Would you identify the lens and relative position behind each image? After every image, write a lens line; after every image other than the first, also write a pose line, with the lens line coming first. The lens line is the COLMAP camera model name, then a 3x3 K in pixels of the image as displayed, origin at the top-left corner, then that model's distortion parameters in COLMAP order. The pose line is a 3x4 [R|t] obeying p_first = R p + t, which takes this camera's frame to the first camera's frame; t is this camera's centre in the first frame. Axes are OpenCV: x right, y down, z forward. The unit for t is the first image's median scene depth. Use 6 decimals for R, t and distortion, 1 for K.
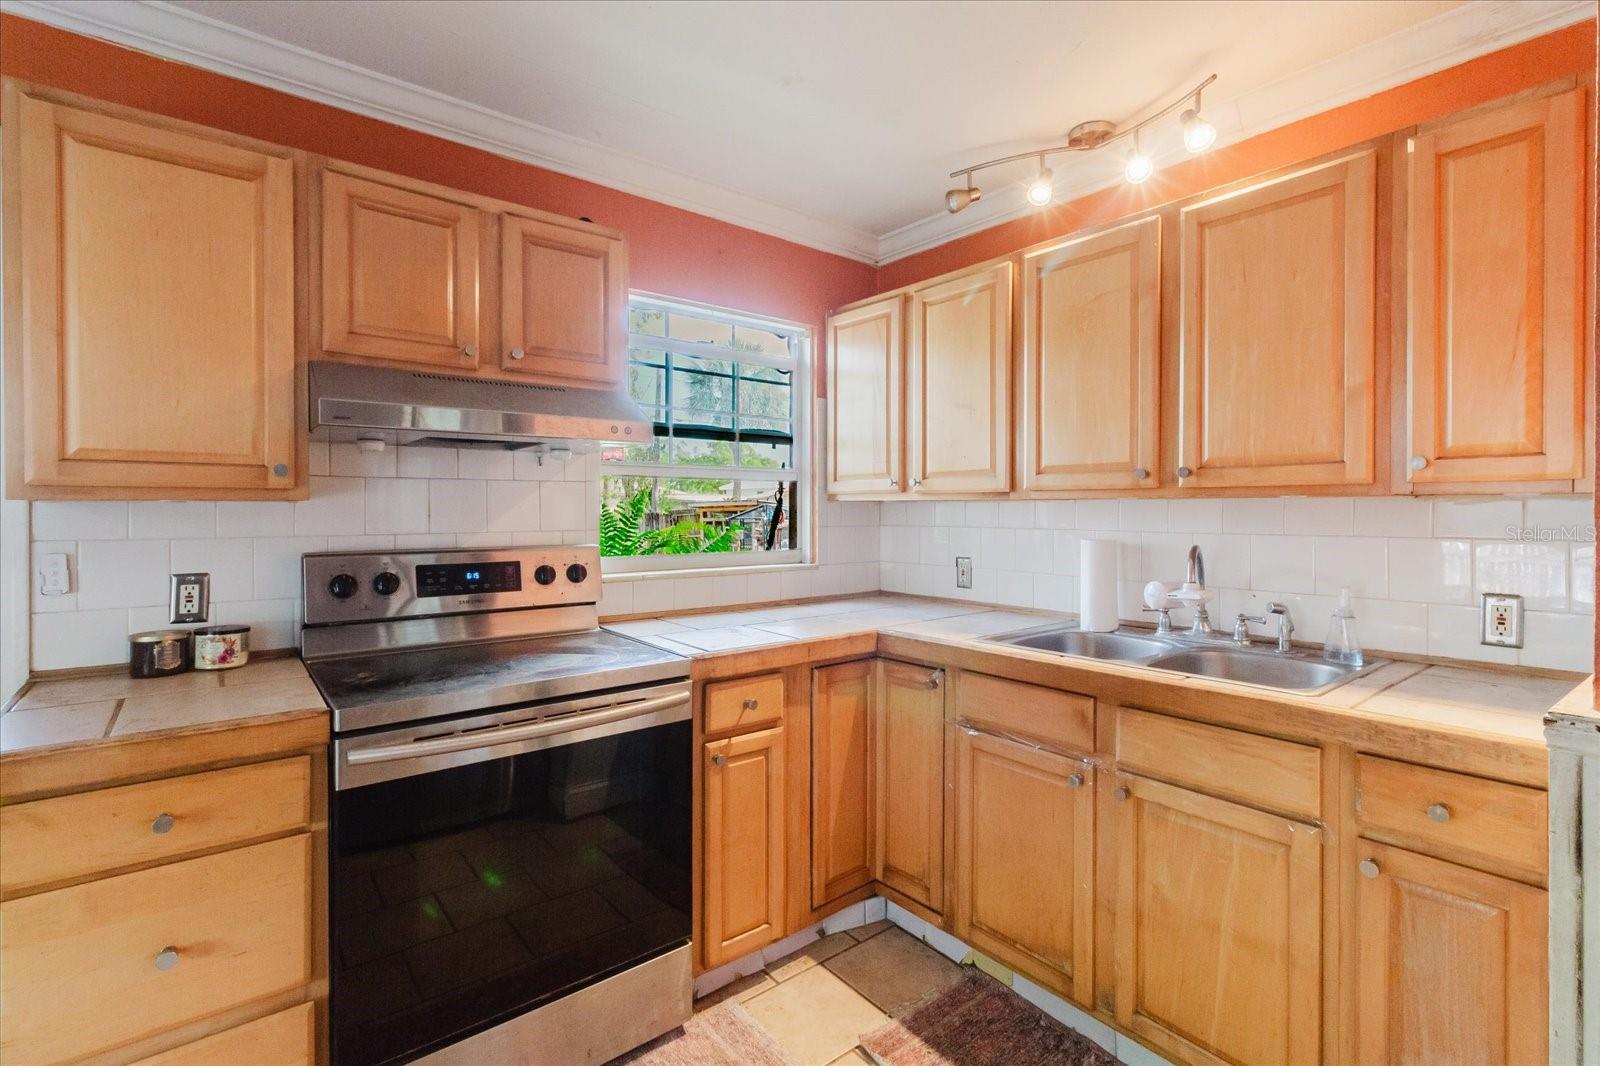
lens RADIAL K [[753.0, 0, 785.3], [0, 753.0, 513.0], [0, 0, 1]] dist [0.003479, 0.000857]
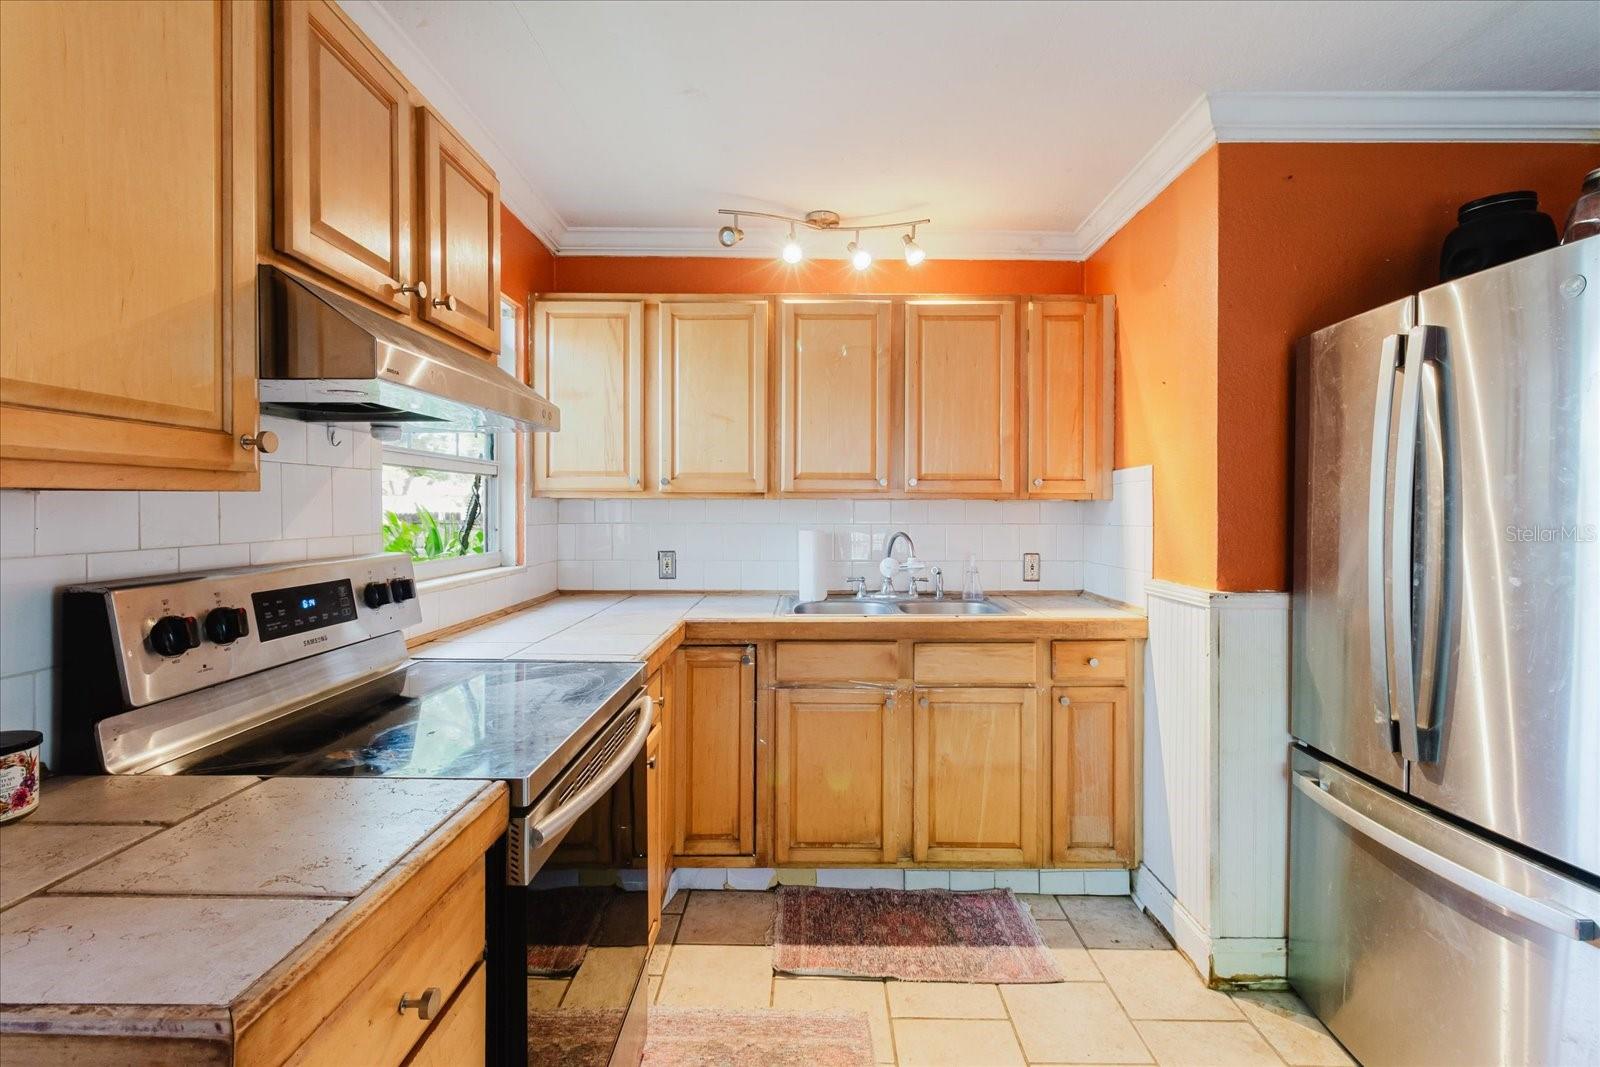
lens RADIAL K [[769.2, 0, 799.5], [0, 769.2, 519.2], [0, 0, 1]] dist [0.003796, 0.000328]
pose [[0.616412, -0.010523, 0.787354, -0.715175], [0.002210, 0.999930, 0.011635, -0.000285], [-0.787421, -0.005432, 0.616392, 0.224327]]
